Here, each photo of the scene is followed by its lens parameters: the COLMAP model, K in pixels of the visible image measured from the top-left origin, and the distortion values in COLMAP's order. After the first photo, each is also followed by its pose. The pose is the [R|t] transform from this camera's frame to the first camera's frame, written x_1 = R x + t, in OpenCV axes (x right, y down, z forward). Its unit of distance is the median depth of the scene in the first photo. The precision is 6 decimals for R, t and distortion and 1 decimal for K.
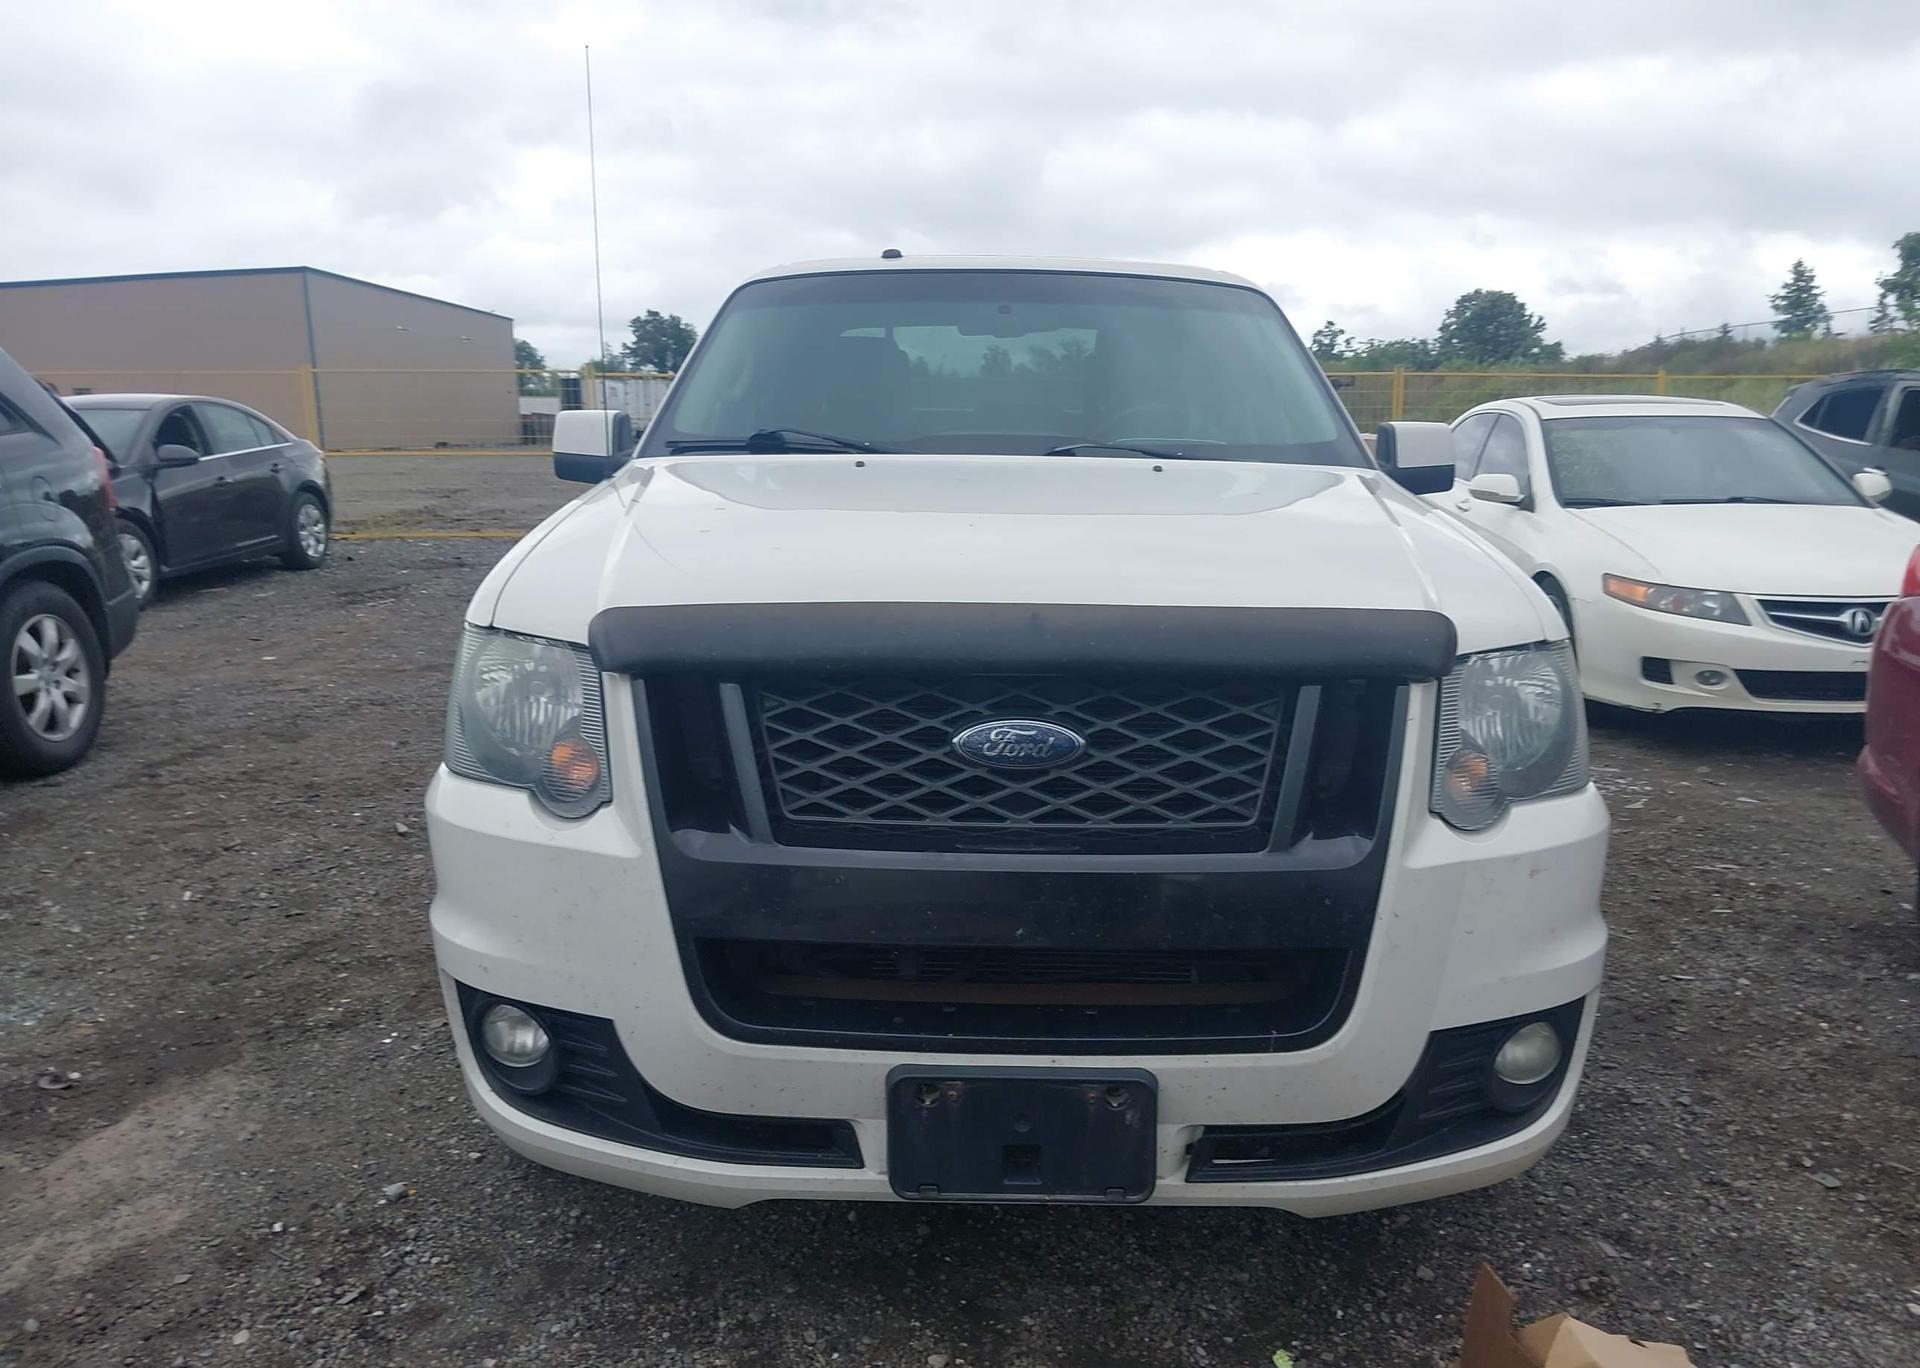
lens RADIAL K [[1658.0, 0, 960.3], [0, 1658.0, 652.4], [0, 0, 1]] dist [0.117106, -0.001510]
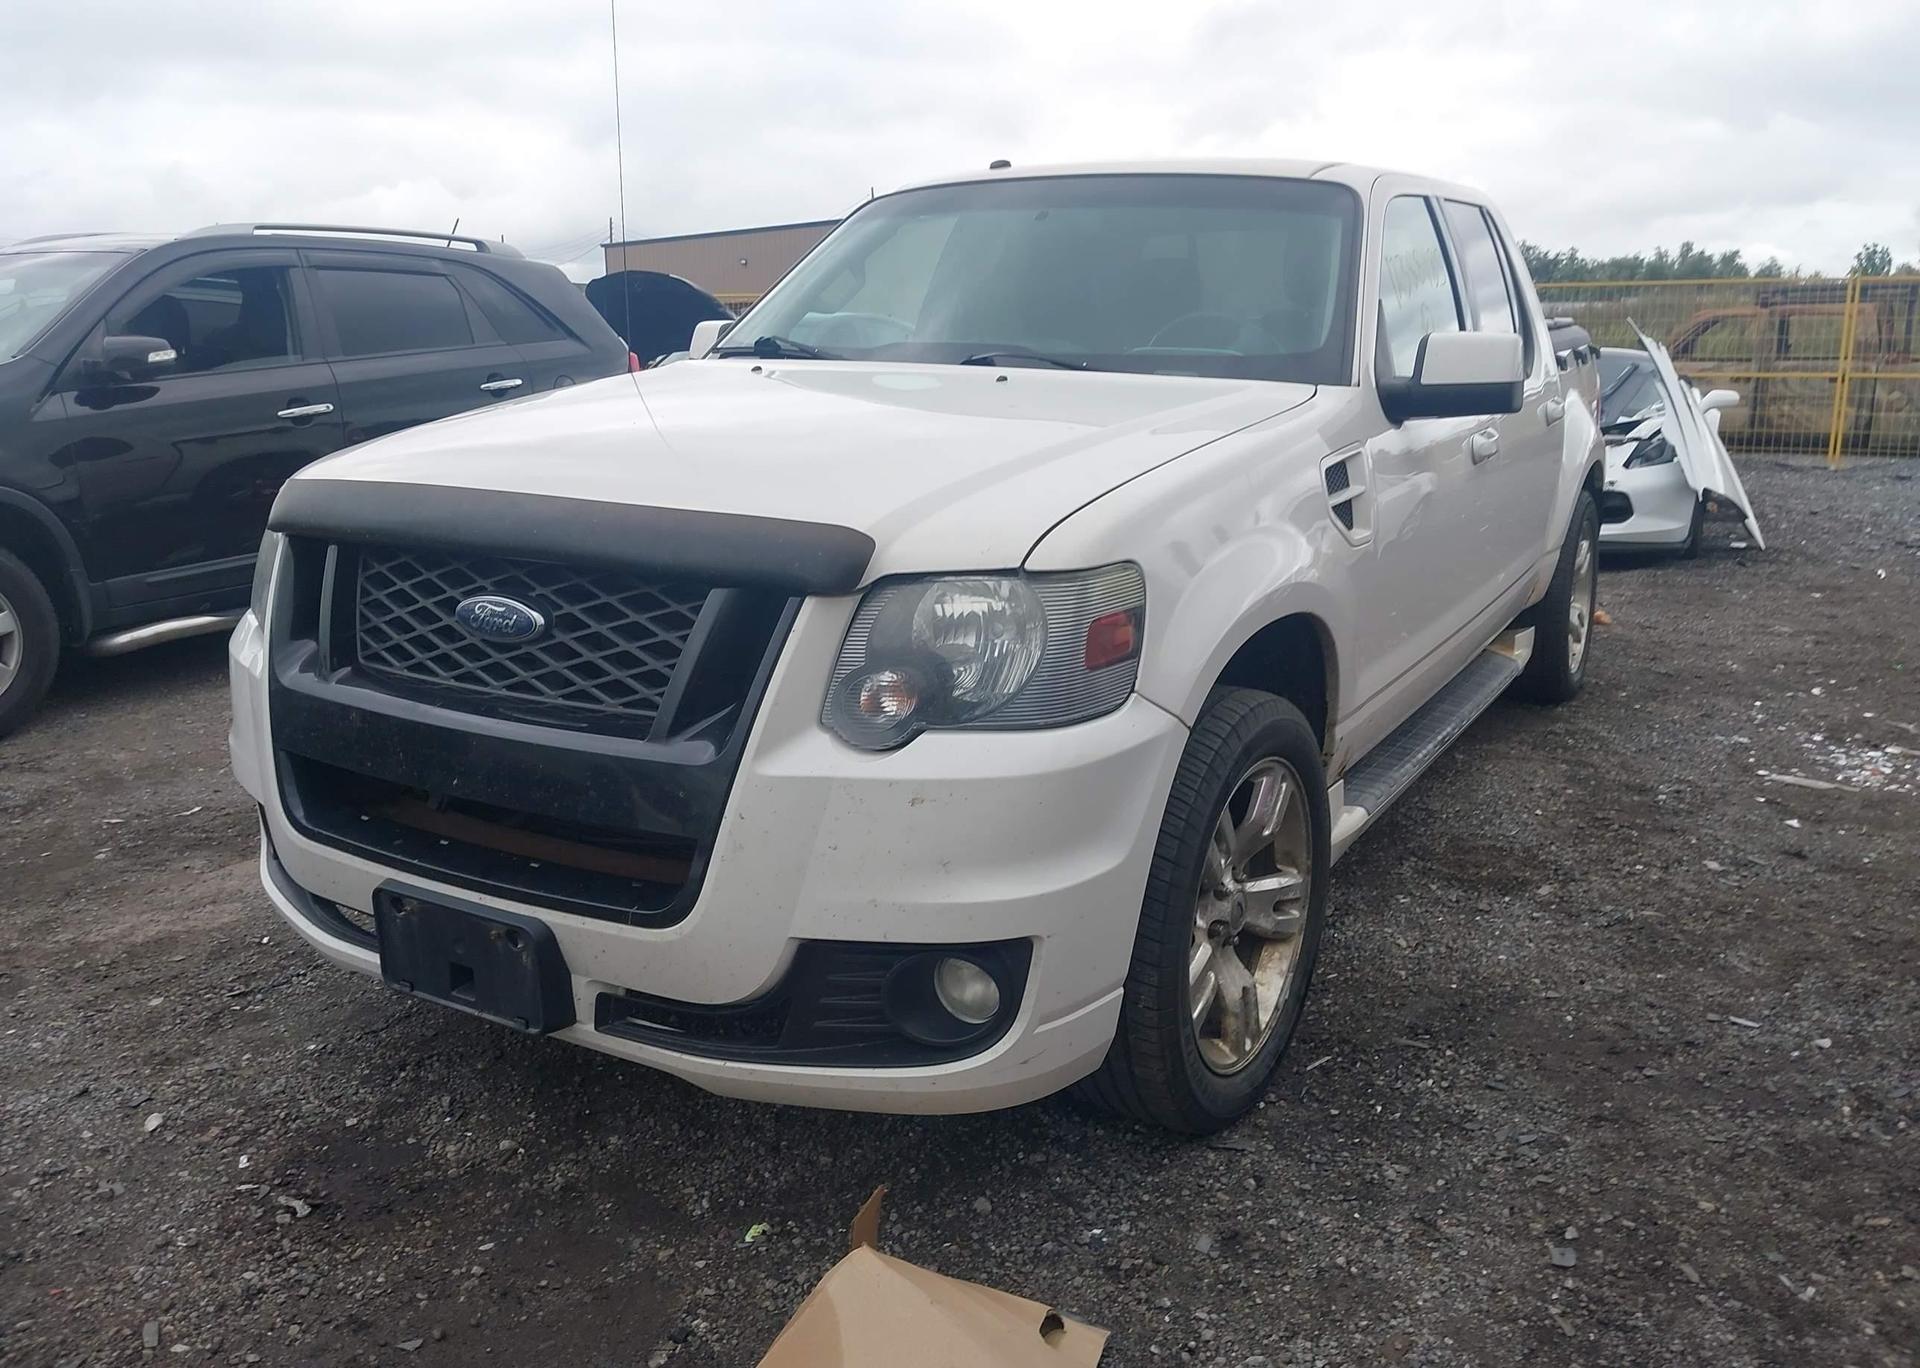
lens RADIAL K [[1652.7, 0, 960.0], [0, 1652.7, 684.0], [0, 0, 1]] dist [-0.001618, -0.013816]
pose [[0.865330, 0.113428, -0.488200, 0.837742], [-0.079419, 0.992780, 0.089893, -0.024823], [0.494871, -0.039015, 0.868090, 0.191013]]
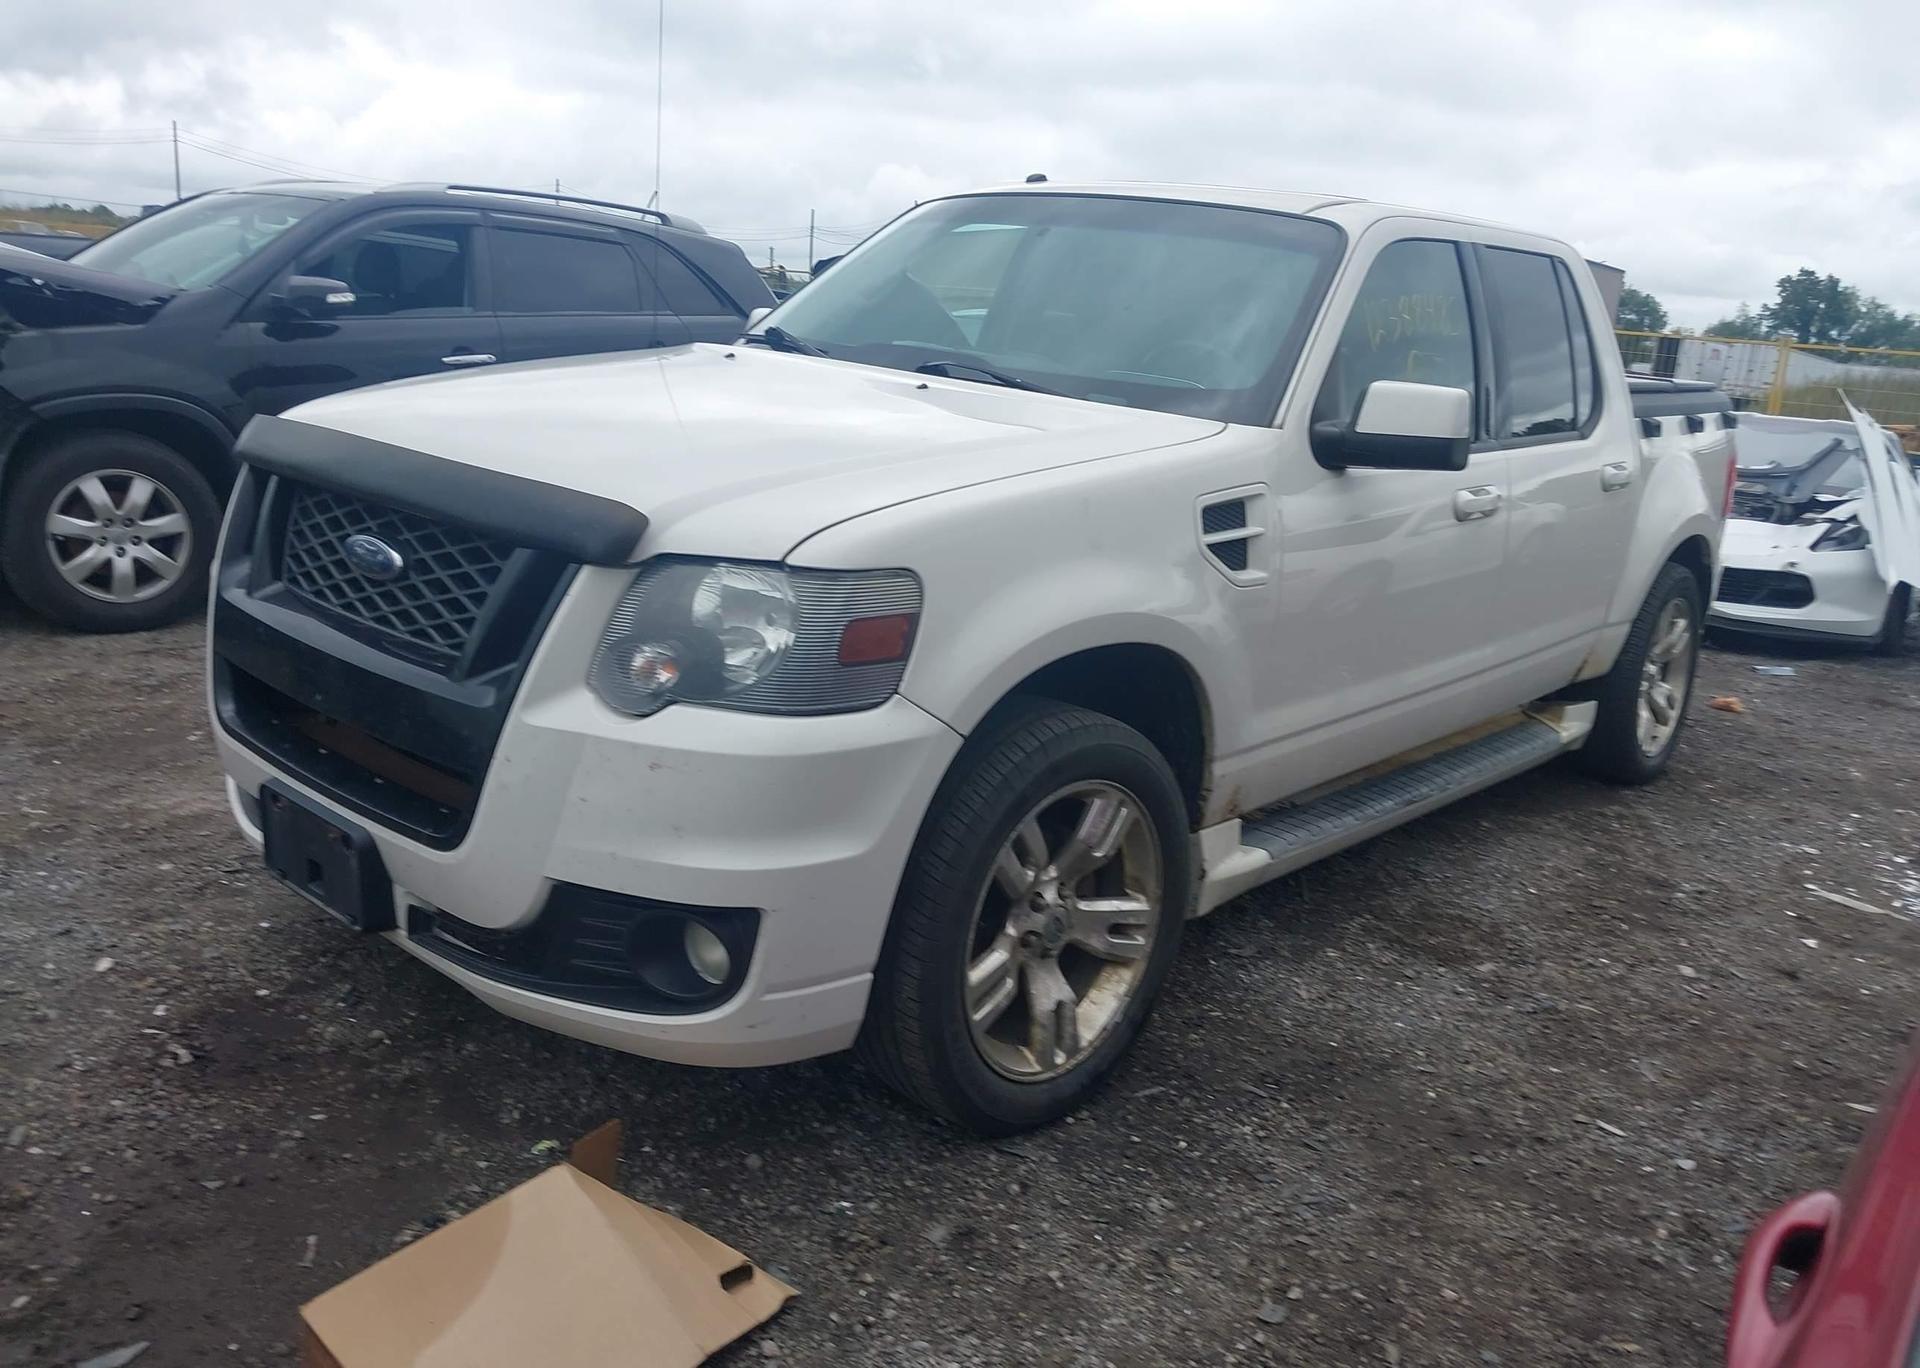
lens RADIAL K [[1681.0, 0, 960.0], [0, 1681.0, 684.0], [0, 0, 1]] dist [0.026424, -0.076887]
pose [[0.735541, 0.215174, -0.642401, 1.171075], [-0.185655, 0.975942, 0.114321, -0.075994], [0.651545, 0.035178, 0.757794, 0.334811]]
